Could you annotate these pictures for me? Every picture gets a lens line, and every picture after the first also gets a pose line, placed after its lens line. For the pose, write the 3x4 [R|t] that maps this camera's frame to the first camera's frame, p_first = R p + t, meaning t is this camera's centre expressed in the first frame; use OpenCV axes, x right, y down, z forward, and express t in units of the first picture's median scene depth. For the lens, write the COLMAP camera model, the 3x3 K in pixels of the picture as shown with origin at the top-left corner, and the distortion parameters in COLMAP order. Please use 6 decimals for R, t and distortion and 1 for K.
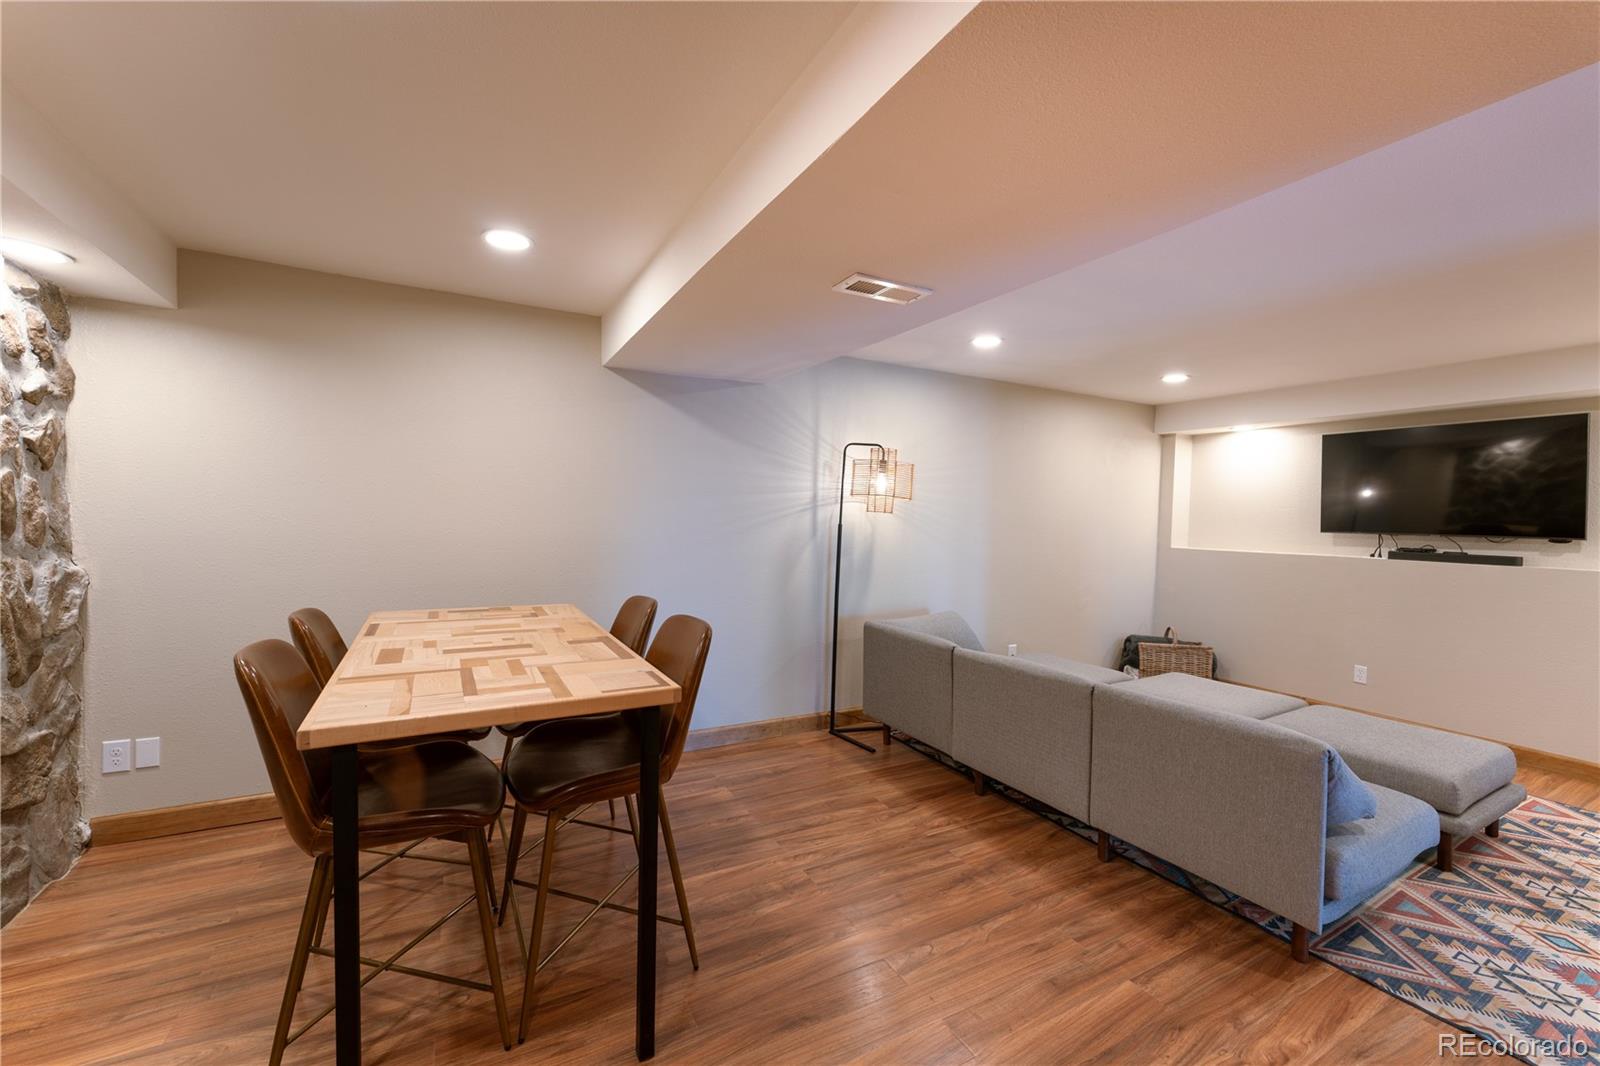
lens RADIAL K [[649.5, 0, 796.2], [0, 649.5, 524.9], [0, 0, 1]] dist [0.002240, -0.000794]
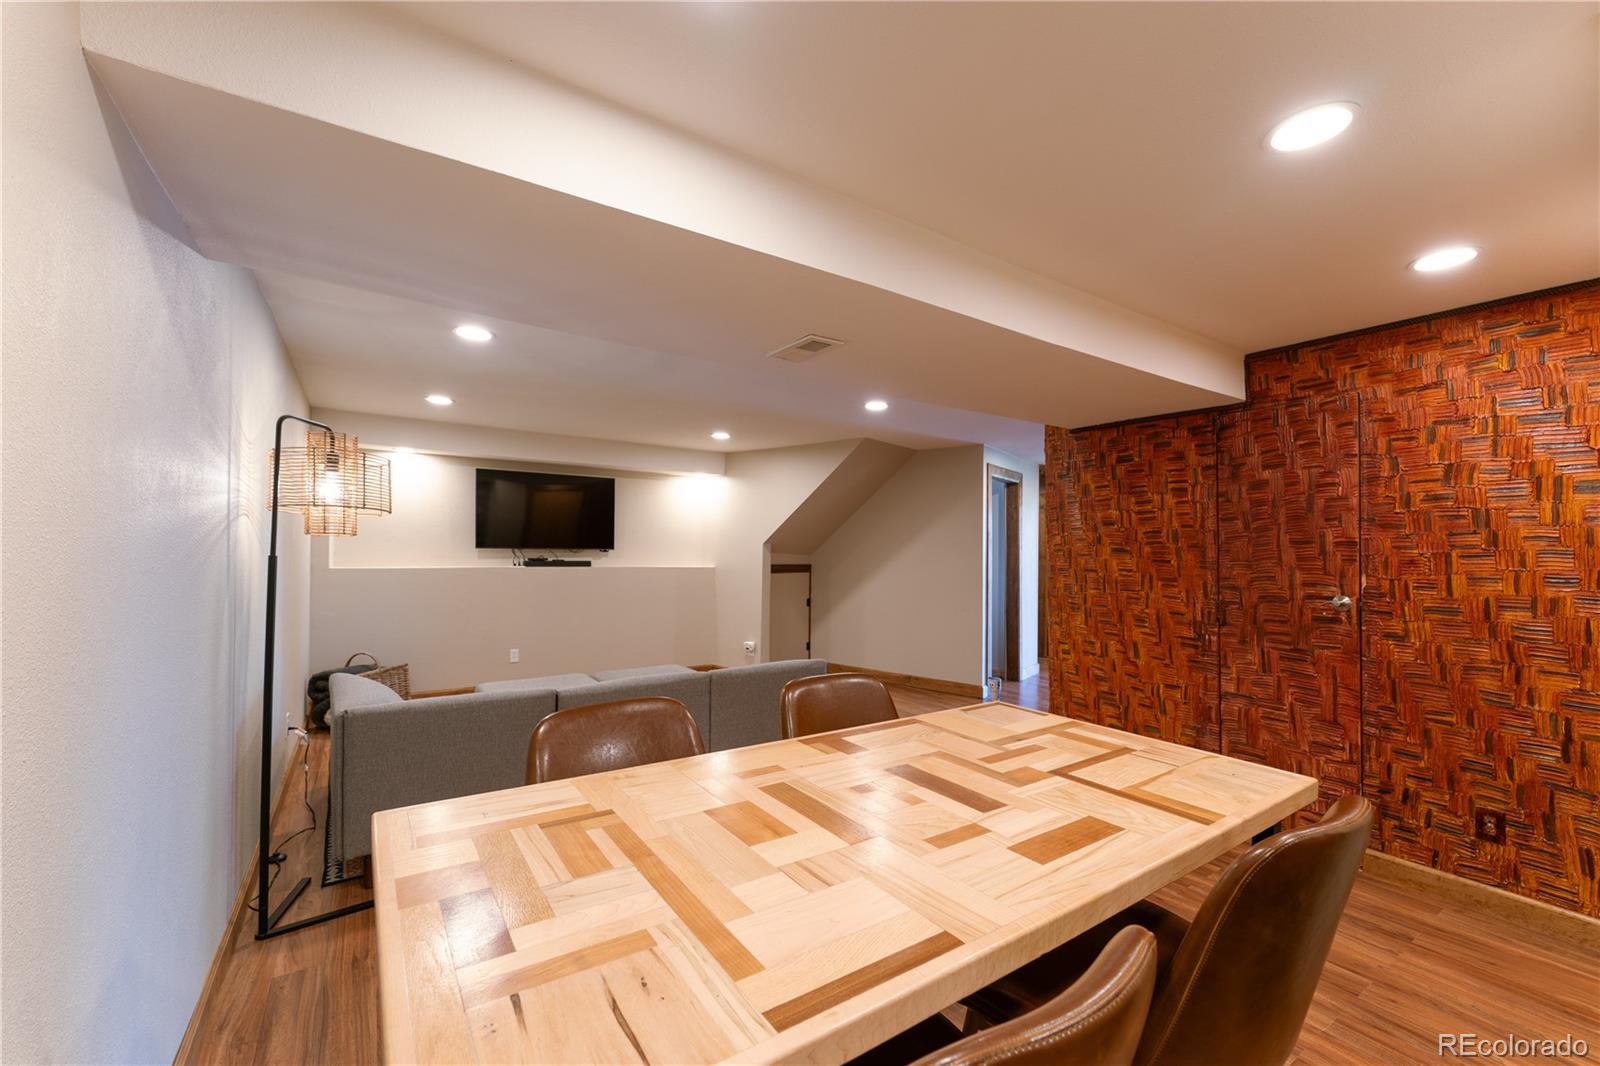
lens RADIAL K [[649.5, 0, 797.5], [0, 649.5, 535.3], [0, 0, 1]] dist [0.002240, -0.000794]
pose [[-0.099519, -0.003448, 0.995030, -0.957185], [0.000124, 0.999994, 0.003477, -0.035027], [-0.995036, 0.000470, -0.099518, 1.084088]]
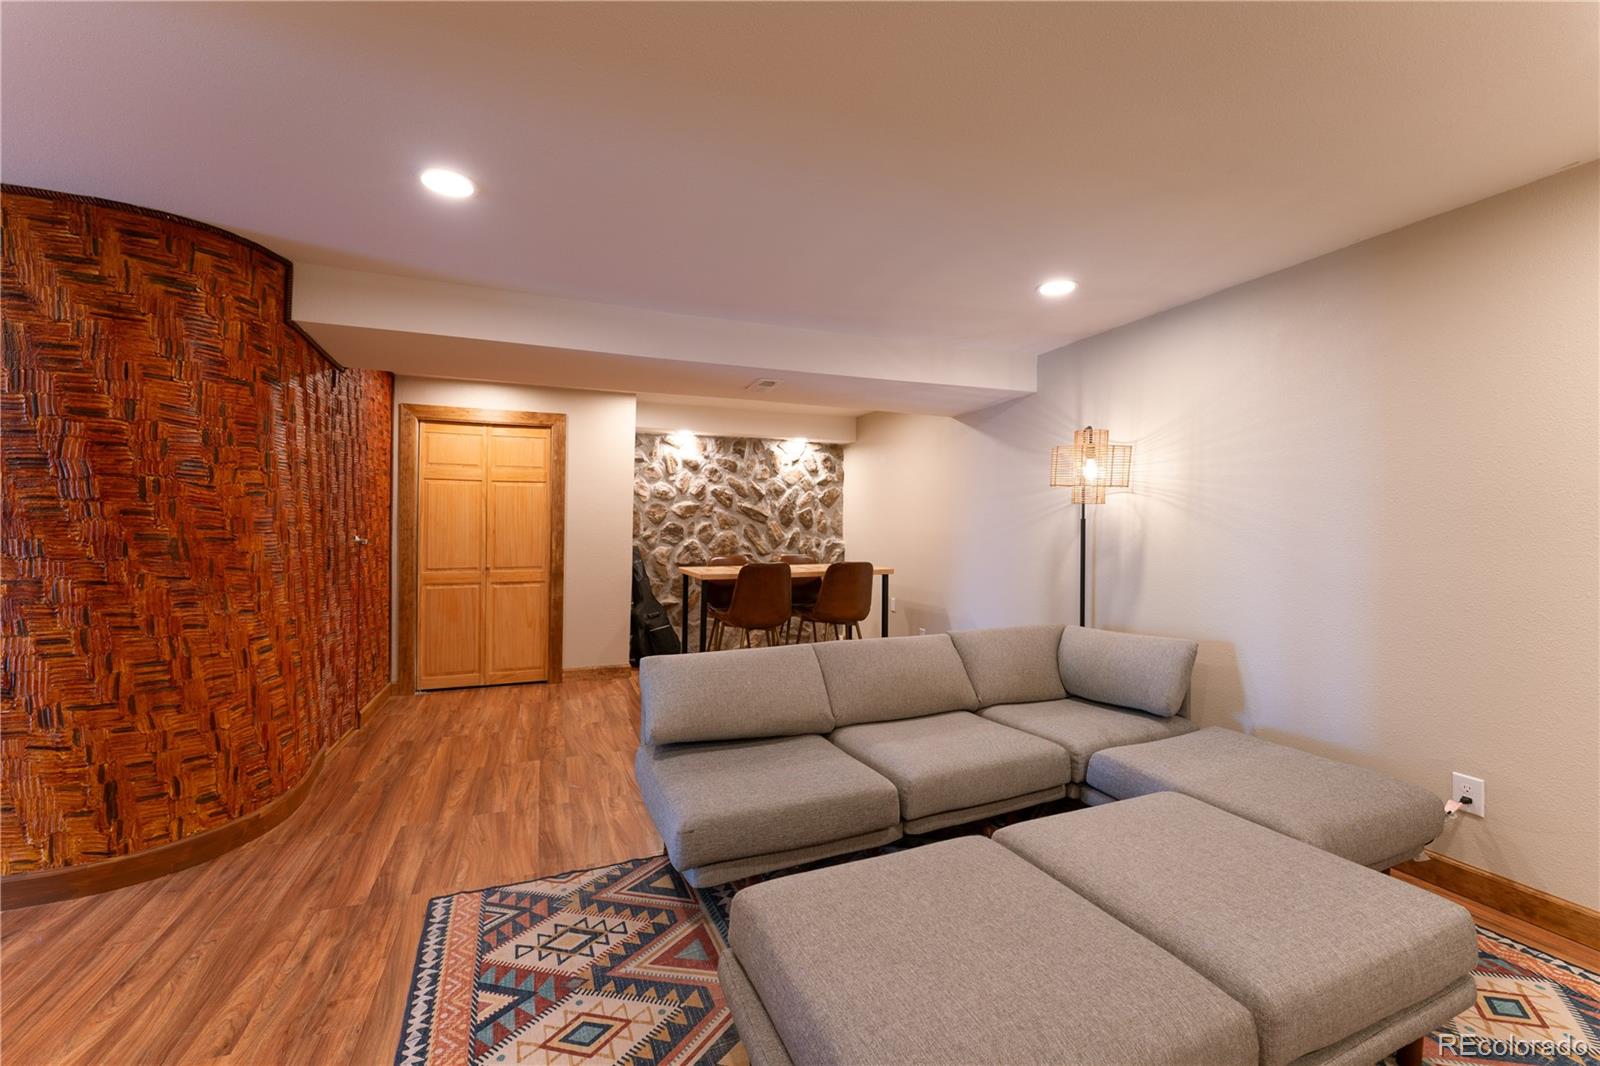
lens RADIAL K [[649.5, 0, 803.4], [0, 649.5, 532.8], [0, 0, 1]] dist [0.002240, -0.000794]
pose [[-0.116700, -0.012442, -0.993089, 1.796296], [-0.023240, 0.999682, -0.009794, 0.063159], [0.992895, 0.021936, -0.116952, 1.250920]]
